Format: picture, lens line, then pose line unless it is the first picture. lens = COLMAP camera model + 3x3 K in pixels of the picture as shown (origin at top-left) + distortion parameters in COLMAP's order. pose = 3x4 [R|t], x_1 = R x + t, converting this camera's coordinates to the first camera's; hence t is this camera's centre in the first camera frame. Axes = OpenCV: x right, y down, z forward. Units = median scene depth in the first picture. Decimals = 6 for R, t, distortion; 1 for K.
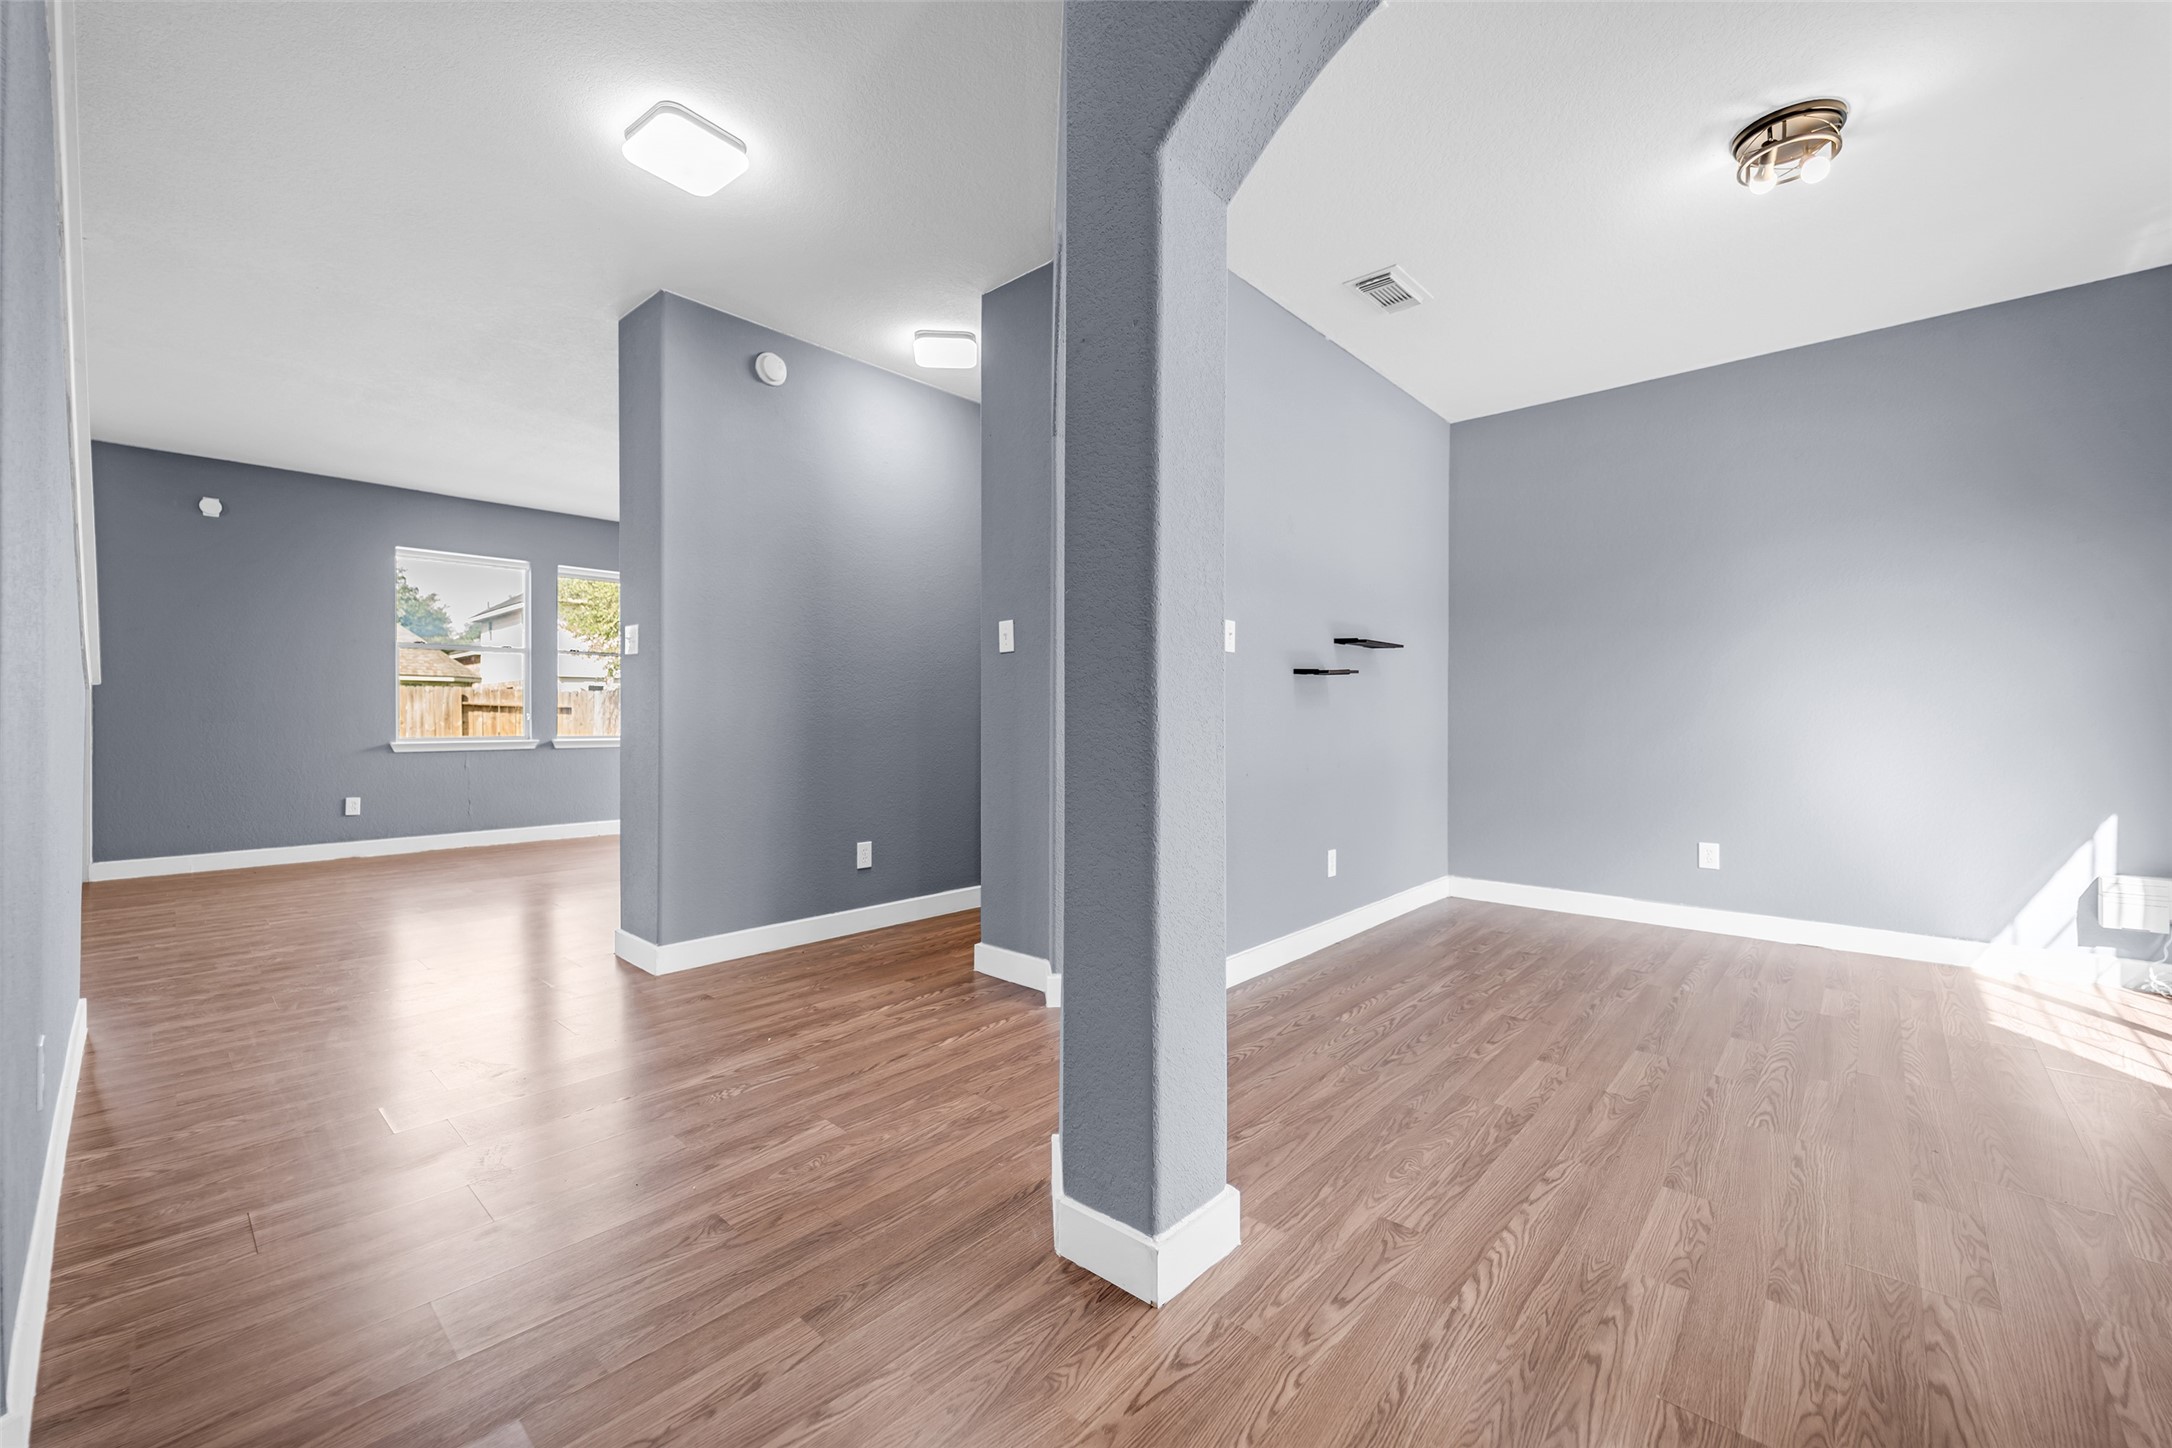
lens RADIAL K [[868.7, 0, 1071.4], [0, 868.7, 715.9], [0, 0, 1]] dist [-0.000188, -0.000780]
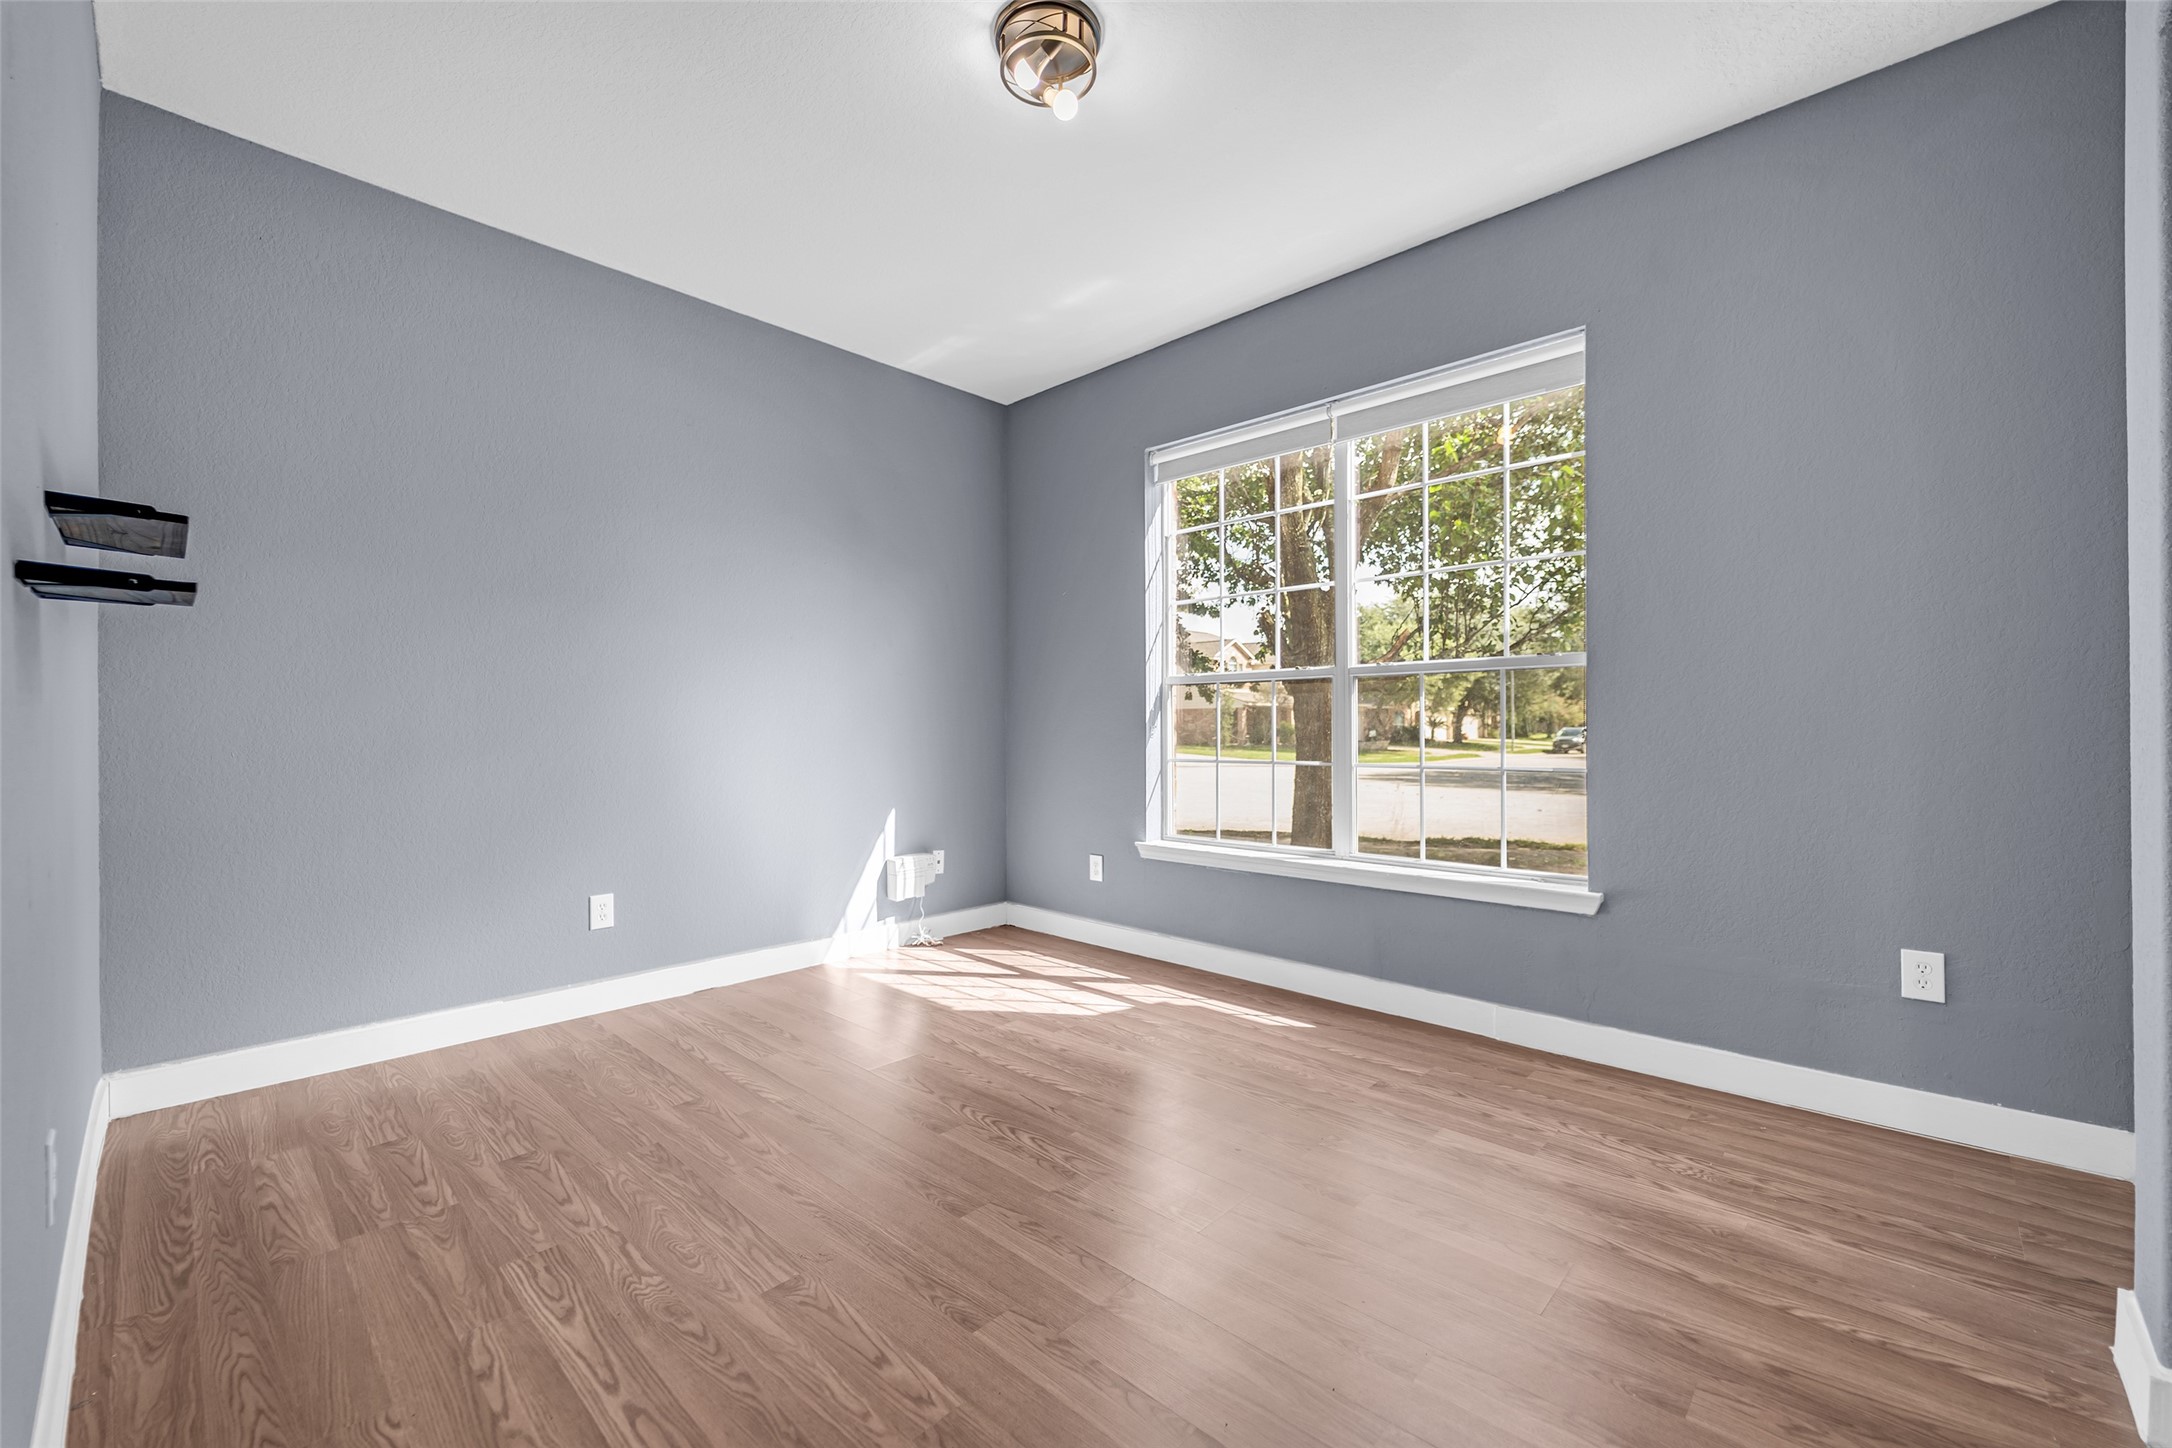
lens RADIAL K [[873.2, 0, 1074.4], [0, 873.2, 724.7], [0, 0, 1]] dist [0.001621, -0.000401]
pose [[0.017085, 0.003069, 0.999849, -0.027976], [0.004187, 0.999986, -0.003141, 0.001837], [-0.999845, 0.004240, 0.017072, 0.741374]]
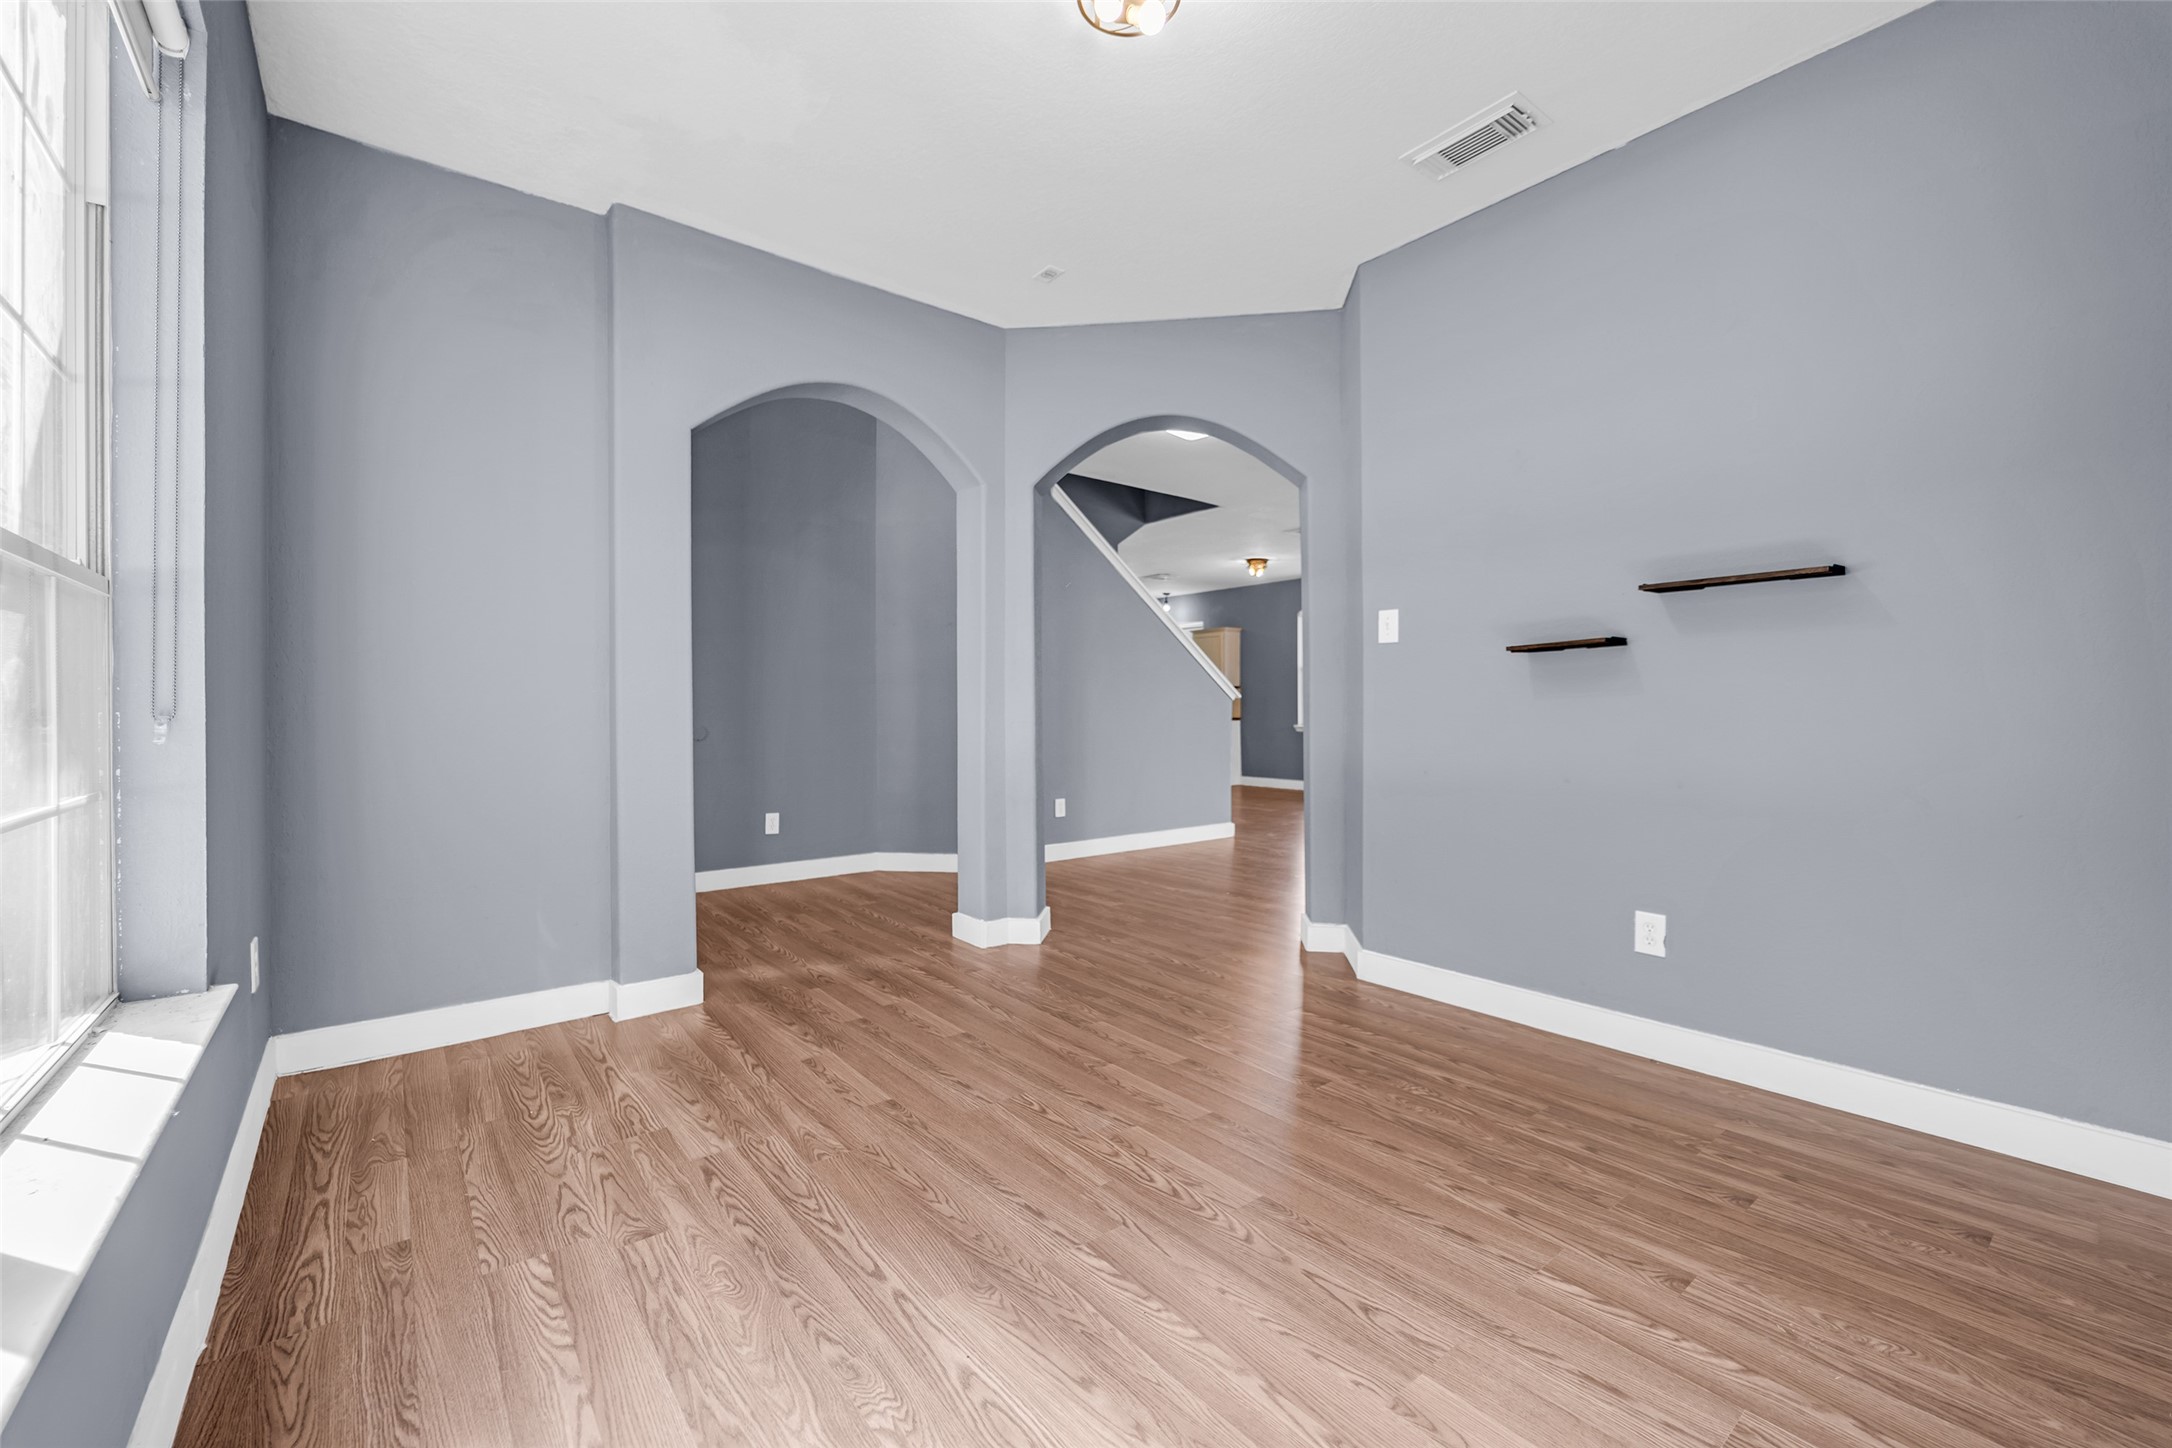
lens RADIAL K [[873.2, 0, 1074.4], [0, 873.2, 724.7], [0, 0, 1]] dist [0.001621, -0.000401]
pose [[-0.157881, 0.013497, -0.987366, 1.227498], [0.002924, 0.999909, 0.013201, 0.004297], [0.987454, -0.000803, -0.157906, 0.827855]]
